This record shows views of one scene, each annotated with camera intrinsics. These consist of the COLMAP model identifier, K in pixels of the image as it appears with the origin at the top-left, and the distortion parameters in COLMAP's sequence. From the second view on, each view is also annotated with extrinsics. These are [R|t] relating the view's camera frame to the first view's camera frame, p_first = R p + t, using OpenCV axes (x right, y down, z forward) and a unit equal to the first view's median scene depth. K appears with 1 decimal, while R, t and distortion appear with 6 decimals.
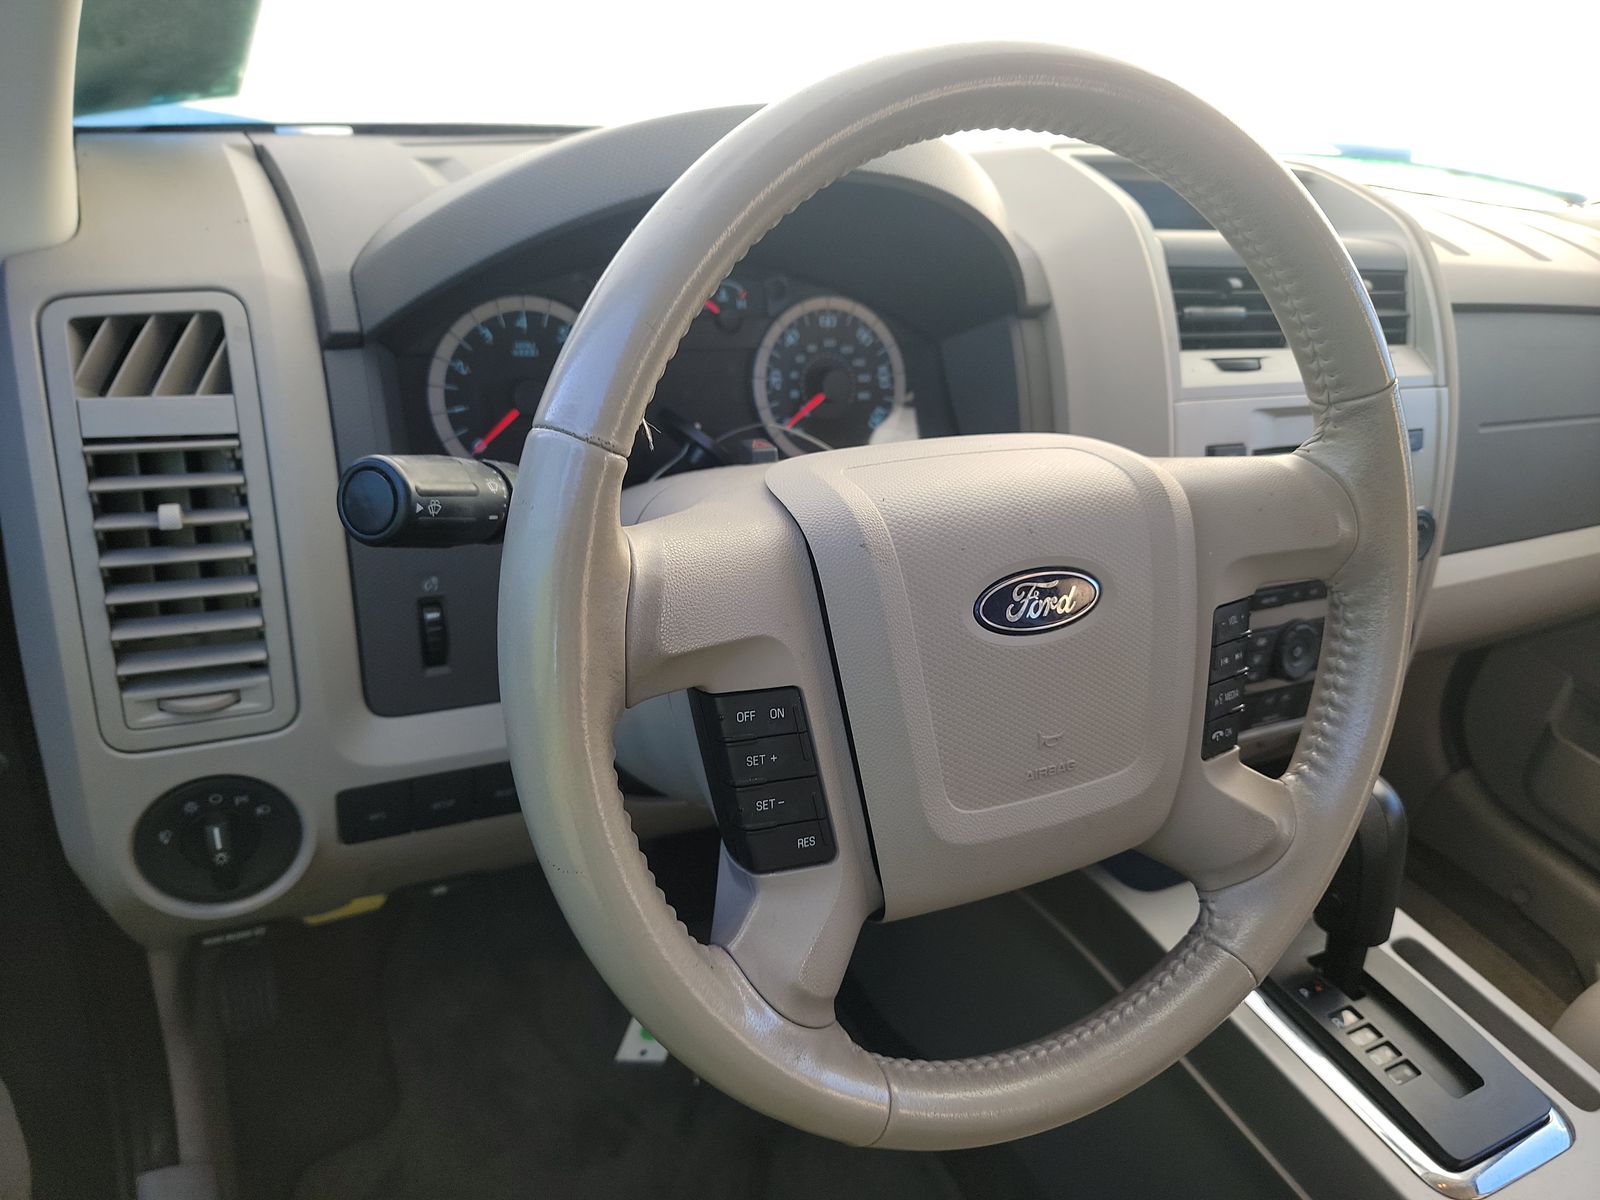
lens RADIAL K [[1137.1, 0, 804.2], [0, 1137.1, 606.9], [0, 0, 1]] dist [0.048638, -0.044410]
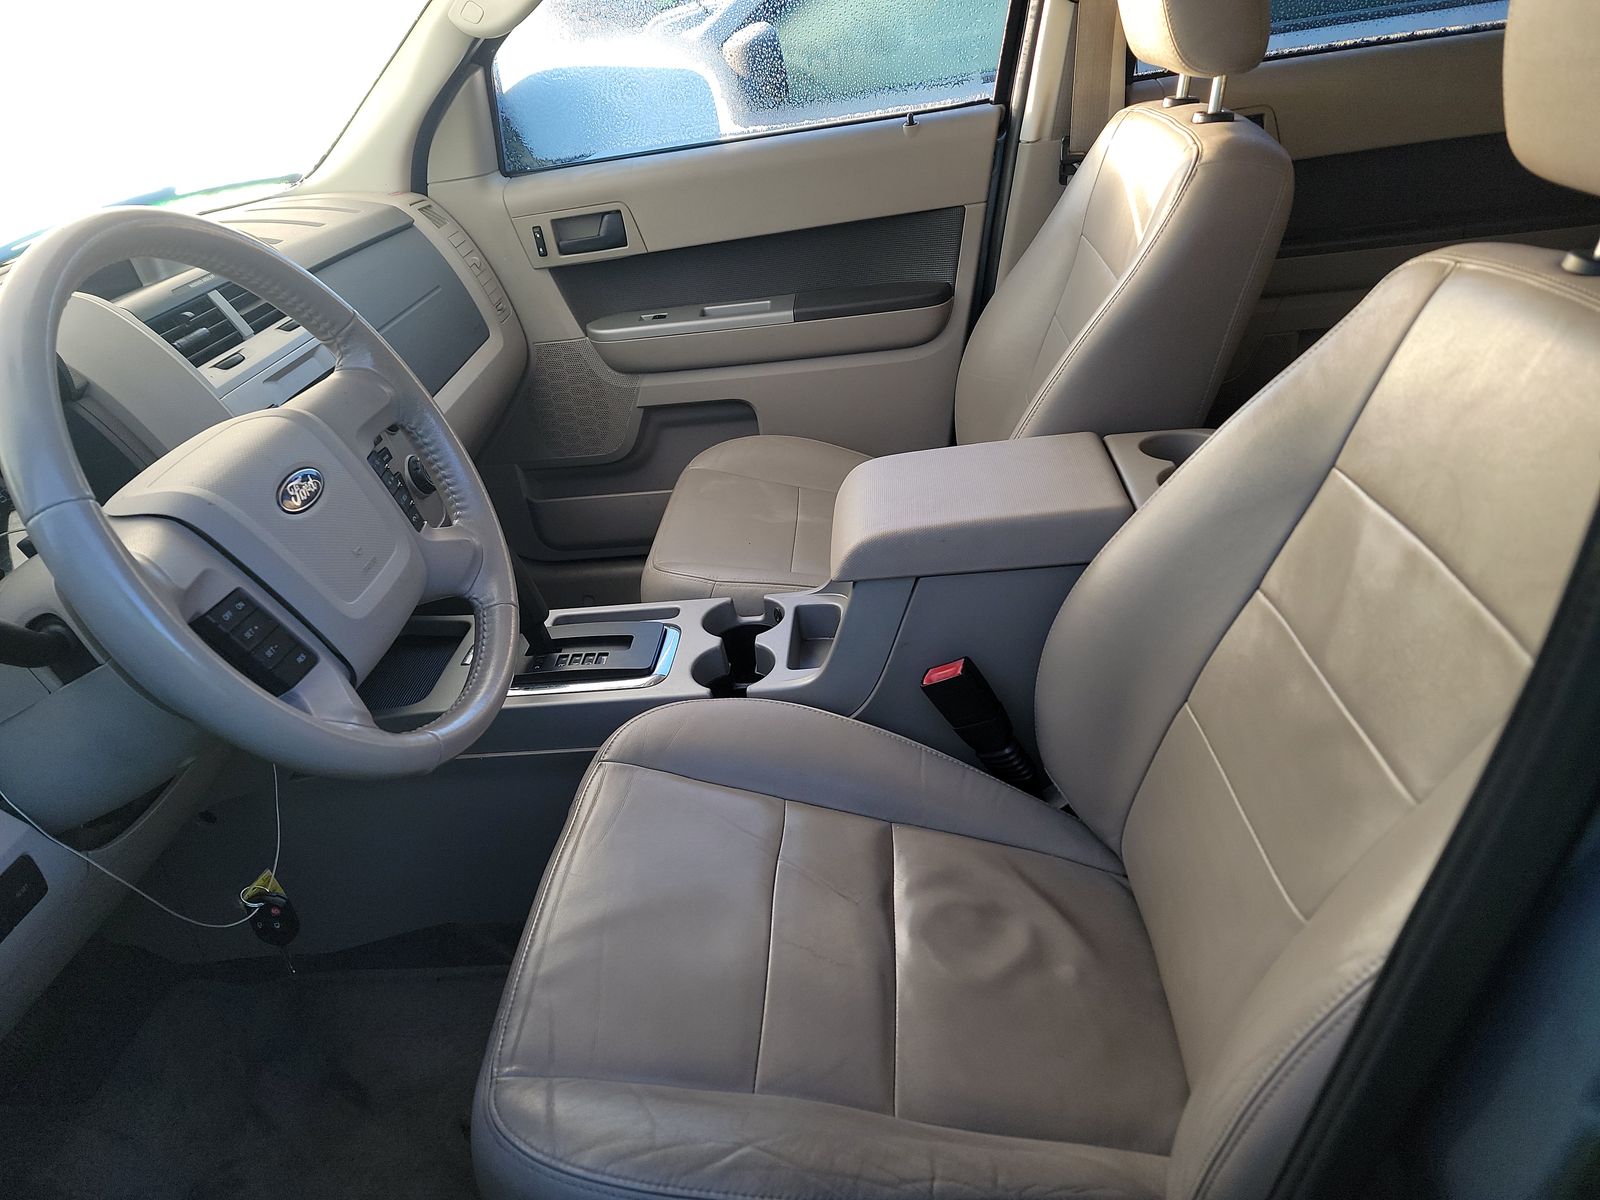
lens RADIAL K [[1137.1, 0, 793.7], [0, 1137.1, 603.7], [0, 0, 1]] dist [0.048638, -0.044410]
pose [[0.491780, -0.575210, 0.653671, -0.390855], [0.578654, 0.776865, 0.248275, 0.076184], [-0.650624, 0.256153, 0.714894, -0.414478]]
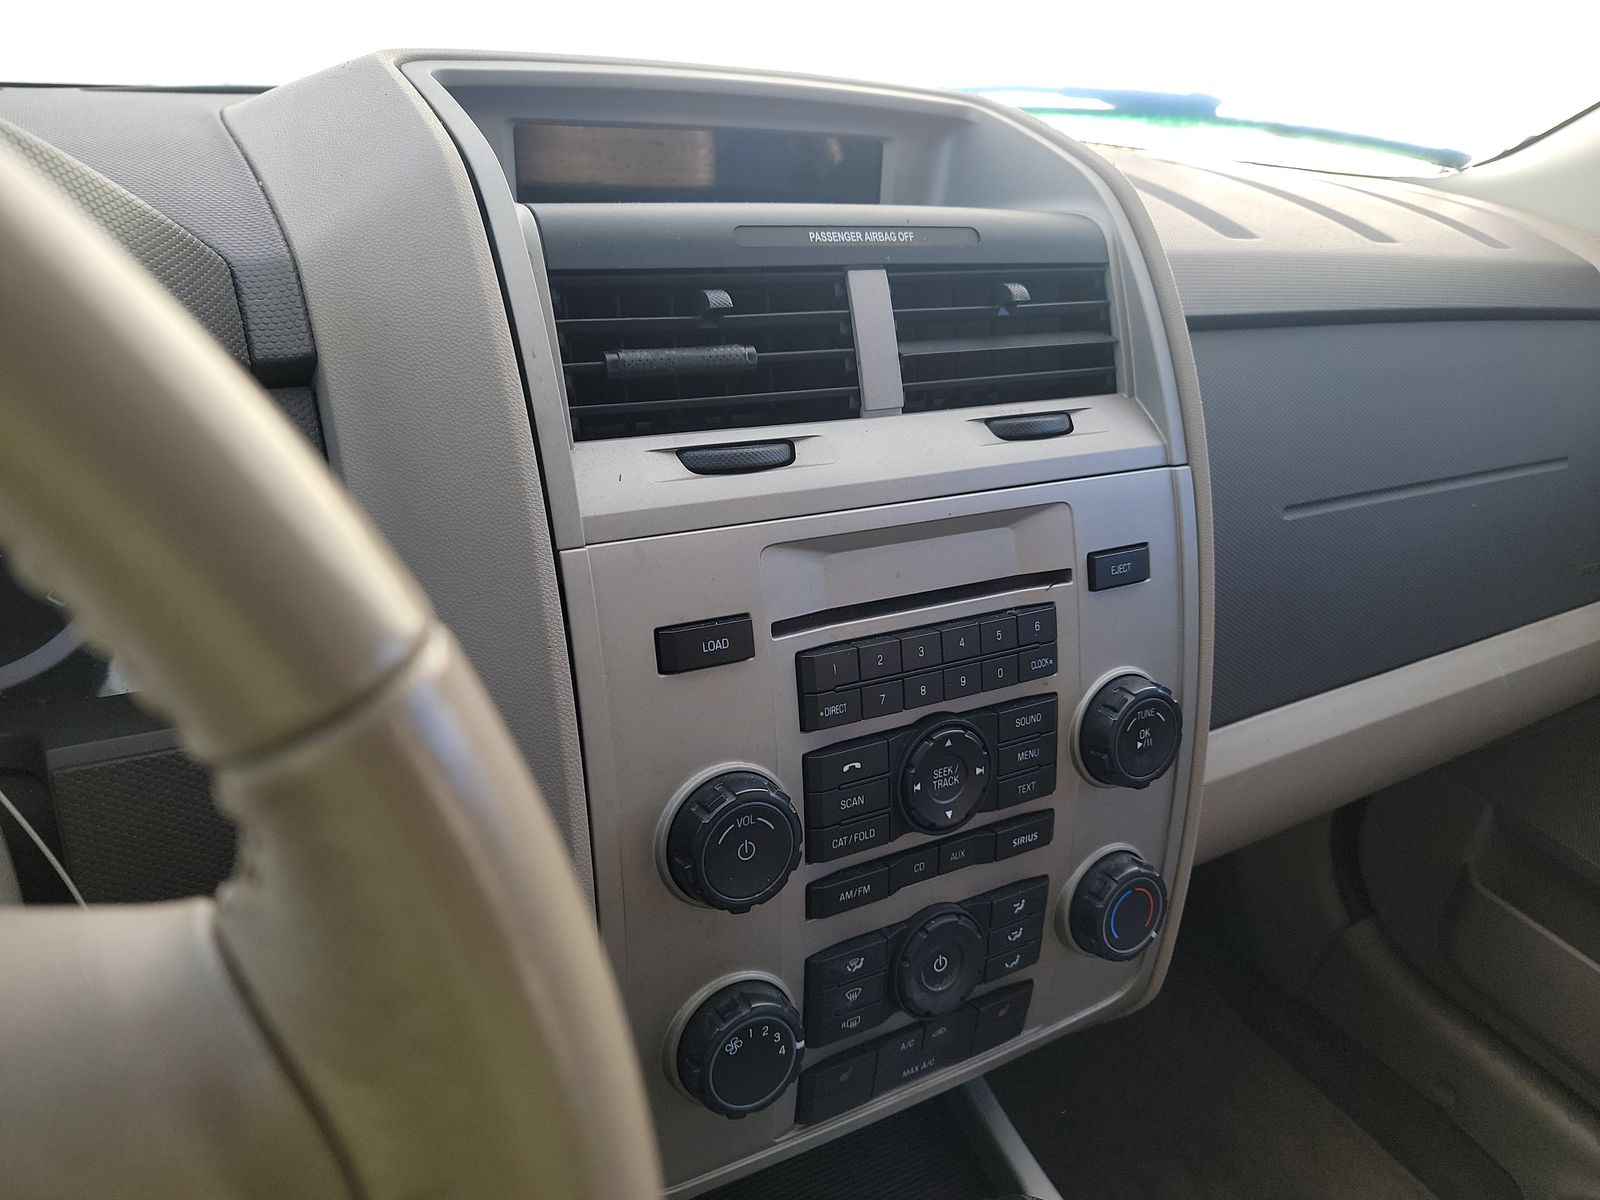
lens RADIAL K [[1137.1, 0, 798.4], [0, 1137.1, 599.4], [0, 0, 1]] dist [0.048638, -0.044410]
pose [[0.998564, -0.048821, 0.022046, 0.387090], [0.049364, 0.998473, -0.024811, -0.132869], [-0.020801, 0.025864, 0.999449, 0.489107]]
